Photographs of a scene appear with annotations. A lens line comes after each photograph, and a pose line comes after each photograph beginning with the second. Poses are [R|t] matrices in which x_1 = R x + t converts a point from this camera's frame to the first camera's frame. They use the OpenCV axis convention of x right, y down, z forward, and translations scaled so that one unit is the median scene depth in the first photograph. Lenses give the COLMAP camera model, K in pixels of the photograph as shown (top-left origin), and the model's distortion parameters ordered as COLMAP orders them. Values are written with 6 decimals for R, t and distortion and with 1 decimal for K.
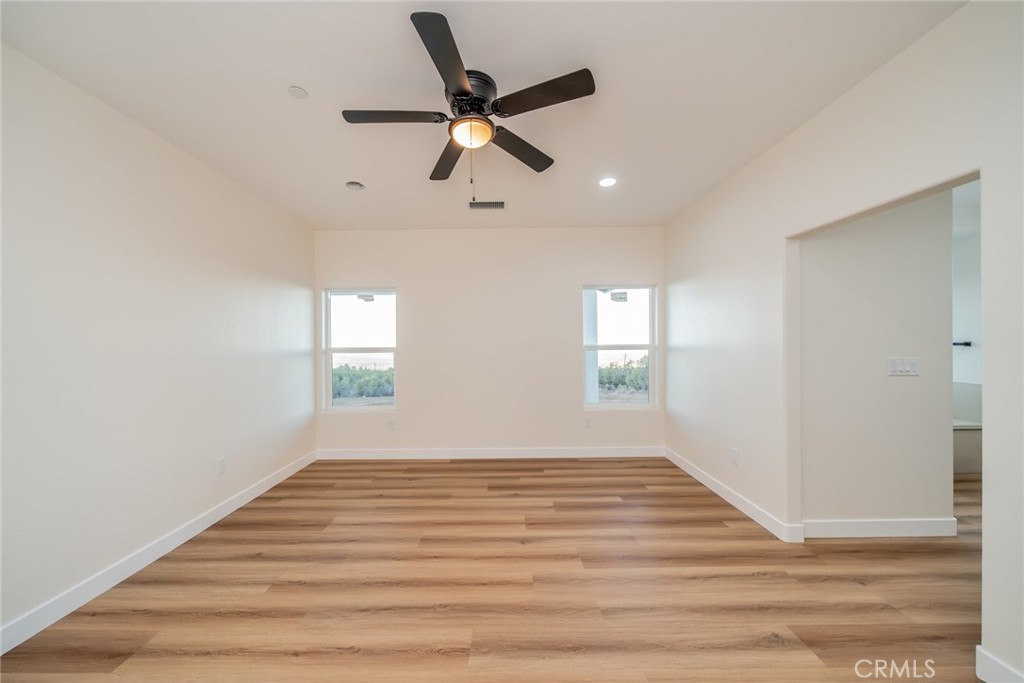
lens RADIAL K [[355.9, 0, 501.1], [0, 355.9, 341.8], [0, 0, 1]] dist [-0.005671, -0.000229]
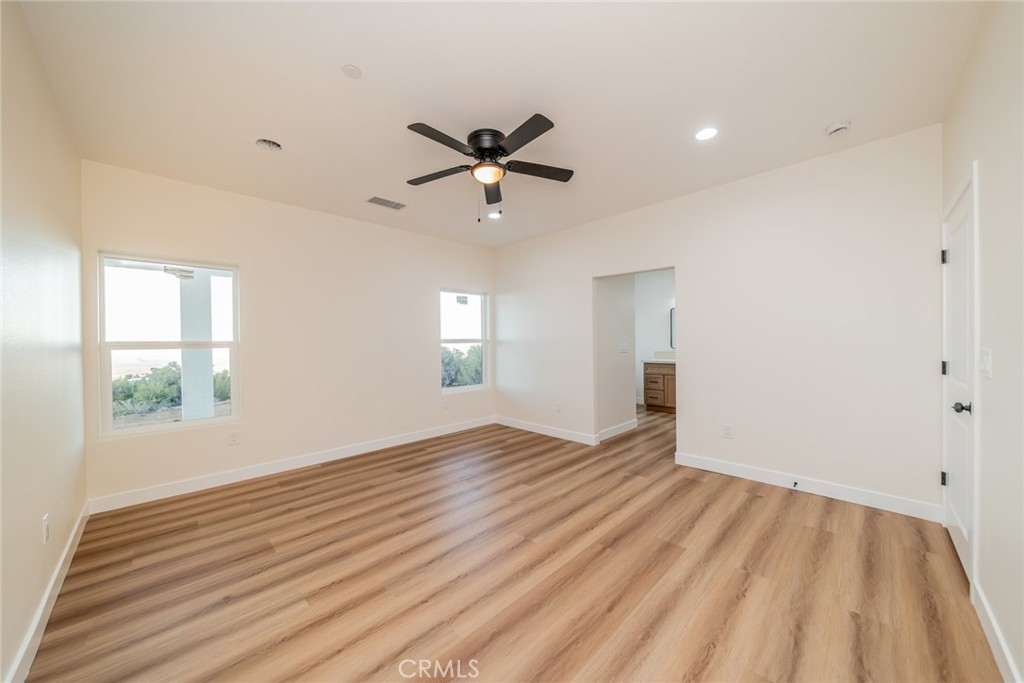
lens RADIAL K [[358.6, 0, 517.2], [0, 358.6, 341.1], [0, 0, 1]] dist [-0.004972, -0.000188]
pose [[0.703507, -0.000164, 0.710688, -0.636132], [0.003040, 0.999992, -0.002779, 0.029366], [-0.710682, 0.004116, 0.703501, -0.009500]]
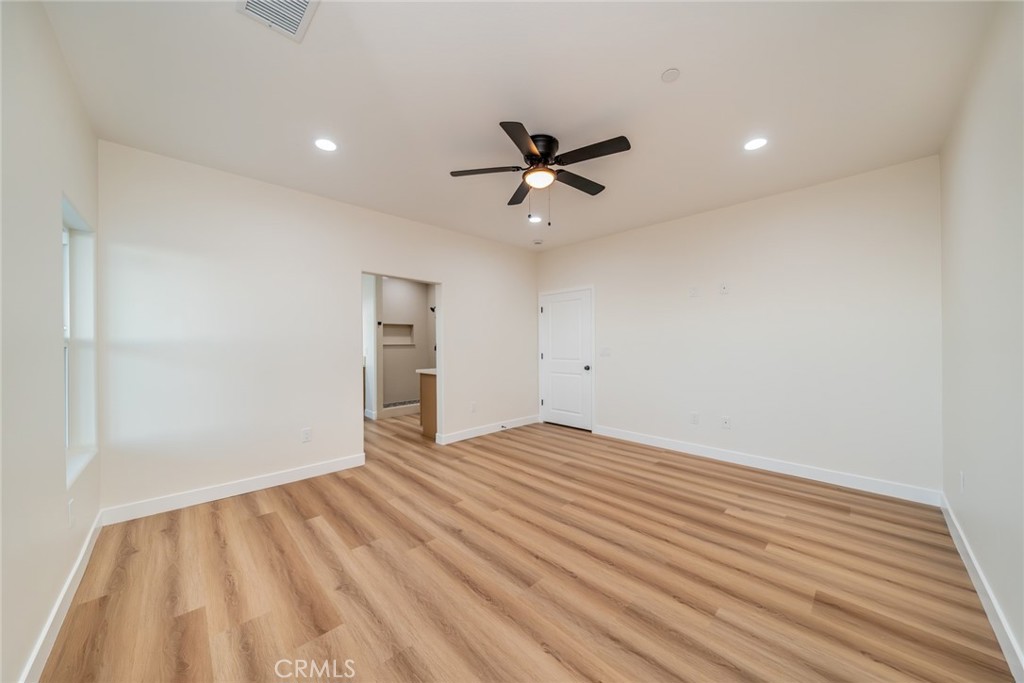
lens RADIAL K [[350.4, 0, 508.9], [0, 350.4, 344.6], [0, 0, 1]] dist [-0.006291, -0.000060]
pose [[-0.694119, 0.010041, 0.719790, -0.633748], [0.007243, 0.999950, -0.006965, 0.038359], [-0.719823, 0.000379, -0.694157, 1.336146]]
